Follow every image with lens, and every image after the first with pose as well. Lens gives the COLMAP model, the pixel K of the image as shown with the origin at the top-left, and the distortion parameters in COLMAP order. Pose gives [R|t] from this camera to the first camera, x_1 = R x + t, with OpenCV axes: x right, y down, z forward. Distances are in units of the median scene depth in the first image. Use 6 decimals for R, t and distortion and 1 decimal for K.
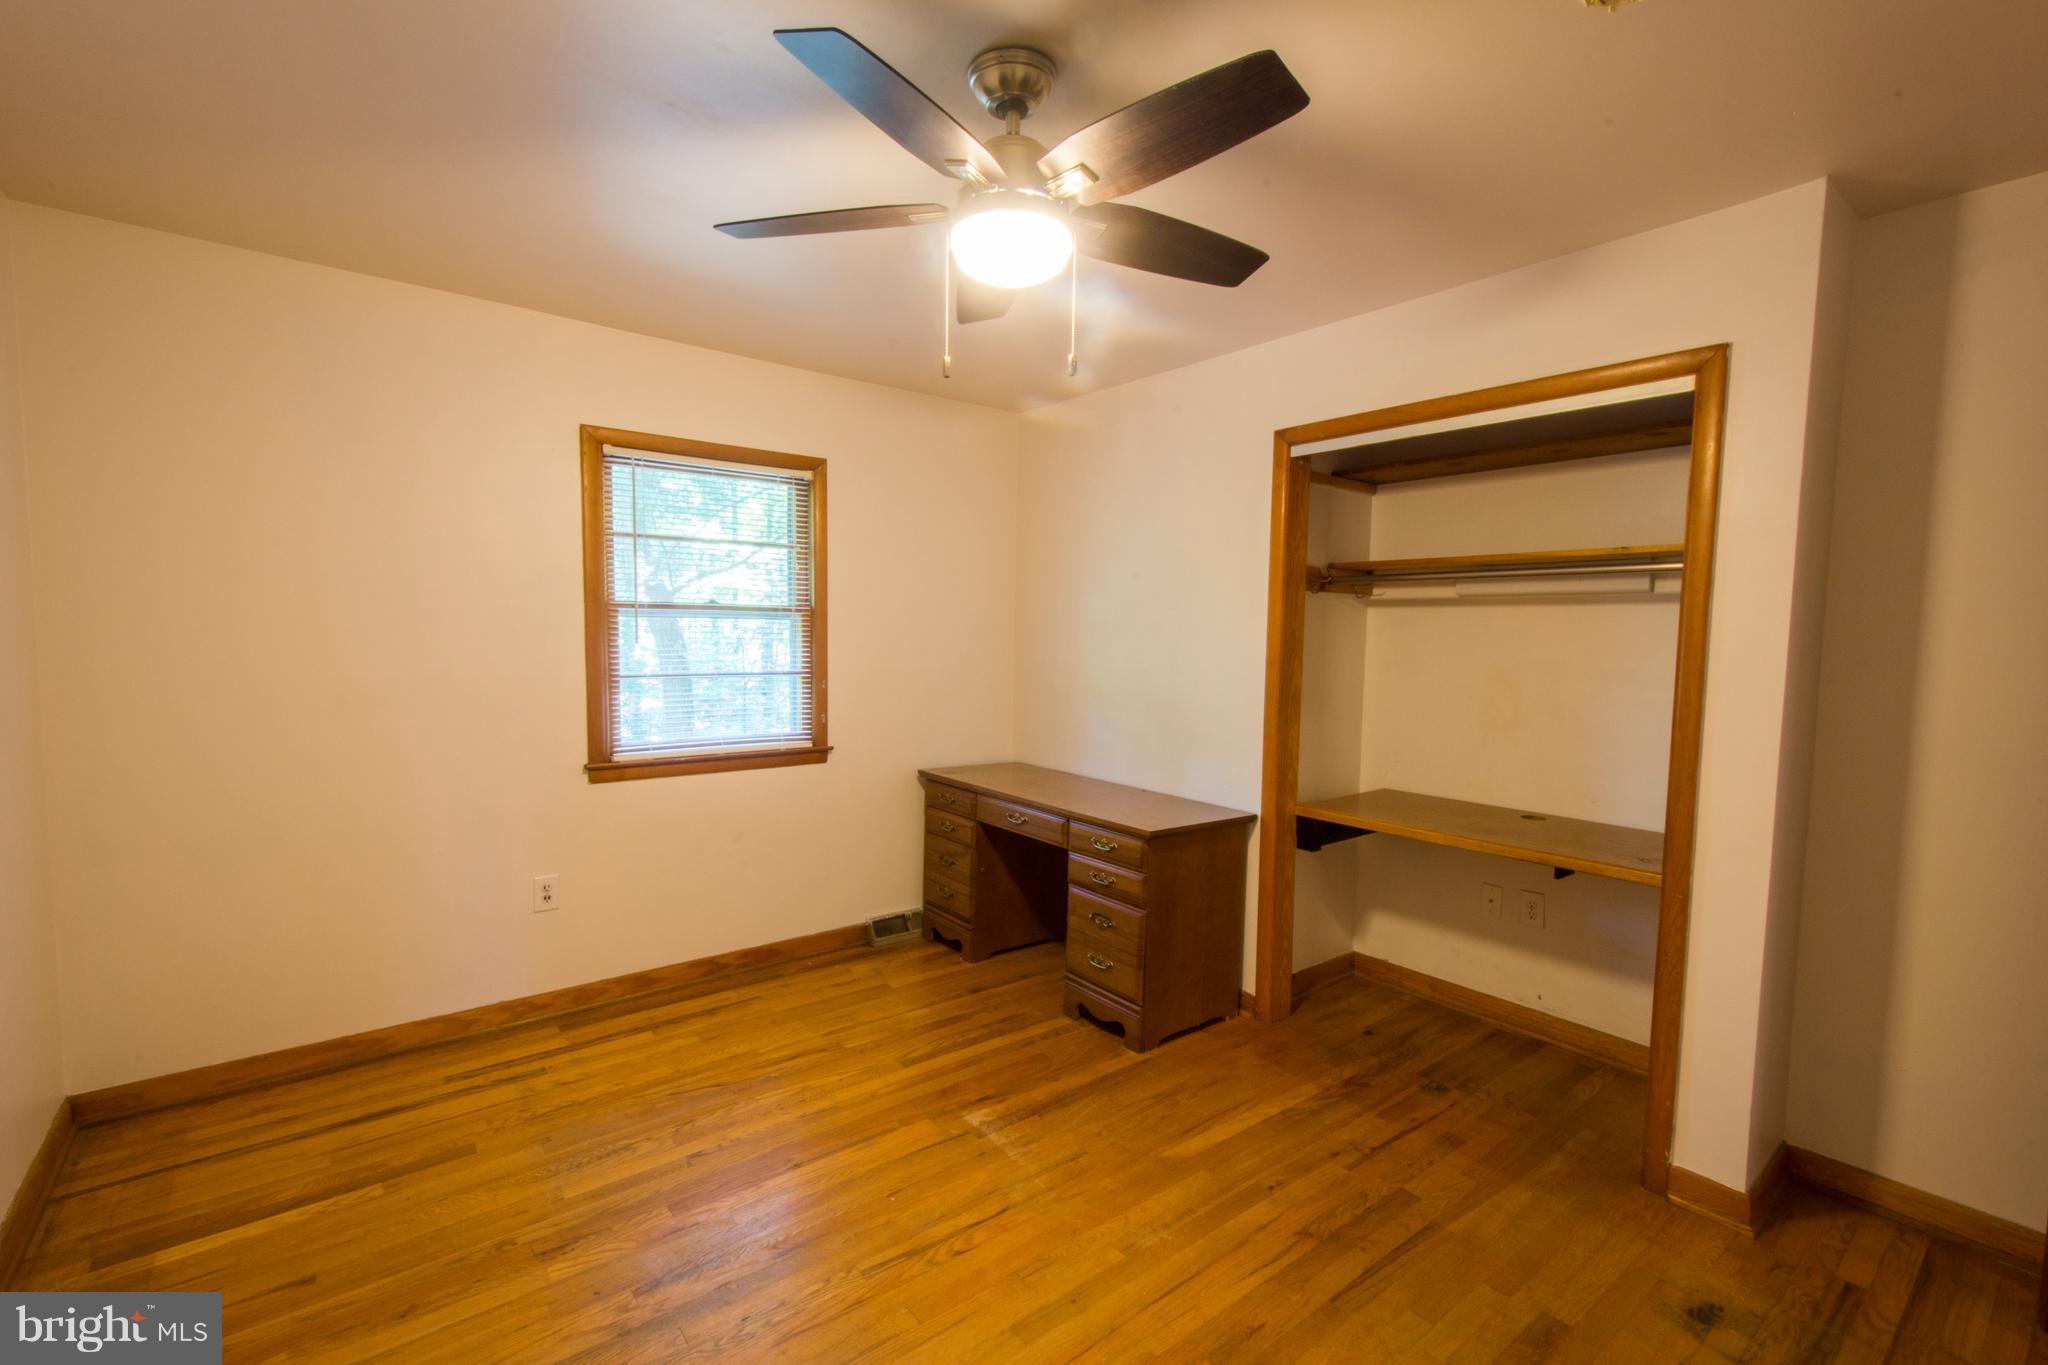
lens RADIAL K [[890.8, 0, 1019.1], [0, 890.8, 688.5], [0, 0, 1]] dist [0.009118, -0.001109]
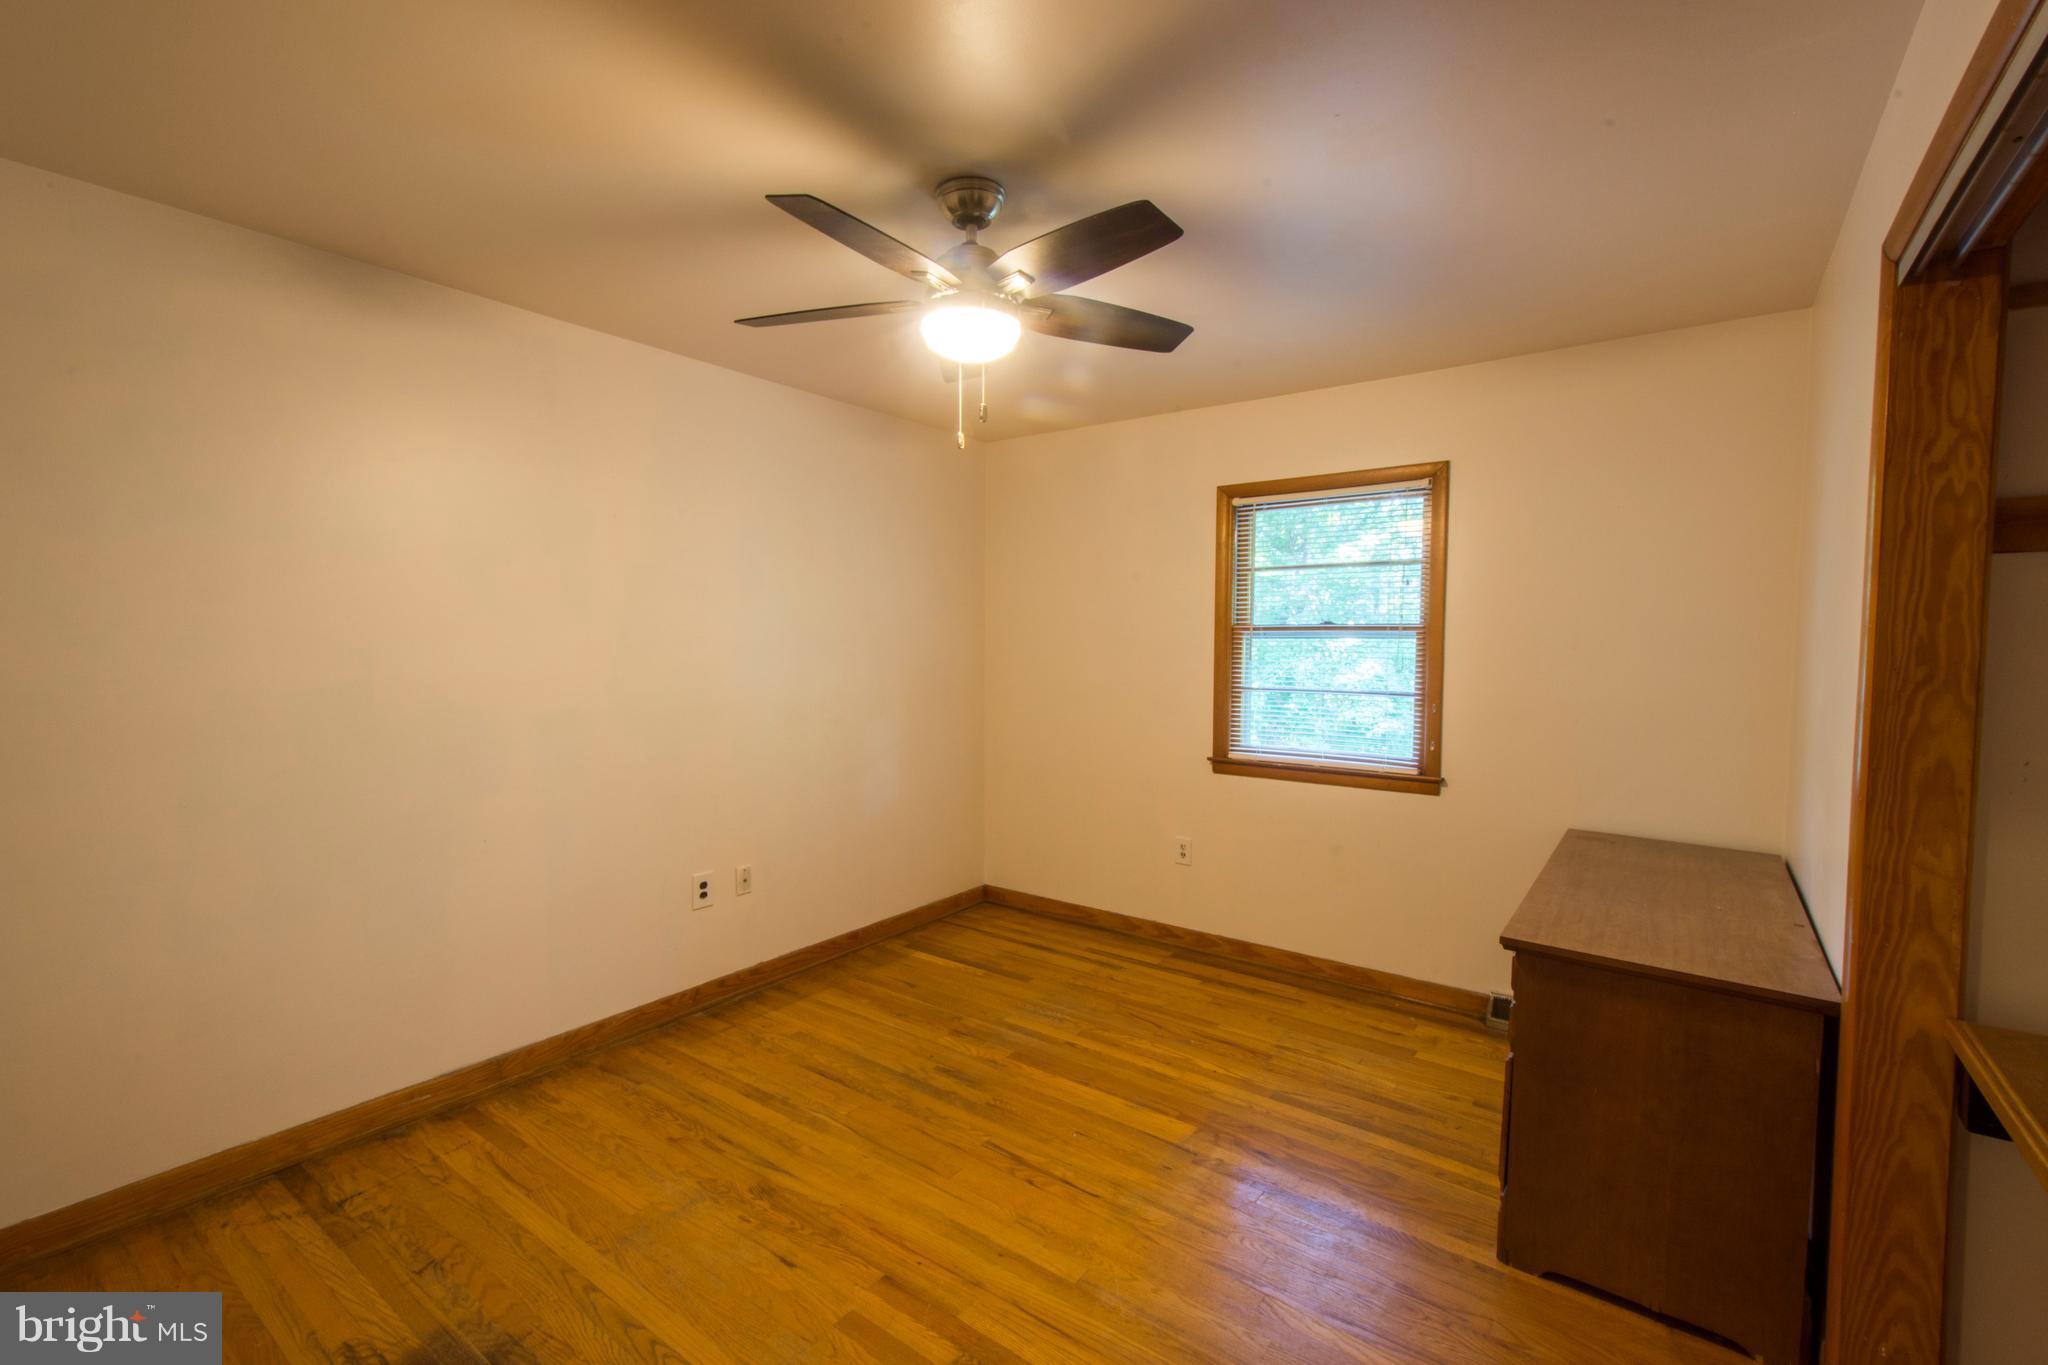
lens RADIAL K [[890.8, 0, 1019.1], [0, 890.8, 688.5], [0, 0, 1]] dist [0.009118, -0.001109]
pose [[0.254433, 0.038316, -0.966331, 0.671702], [-0.069505, 0.997355, 0.021246, -0.018660], [0.964590, 0.061759, 0.256423, 0.428982]]
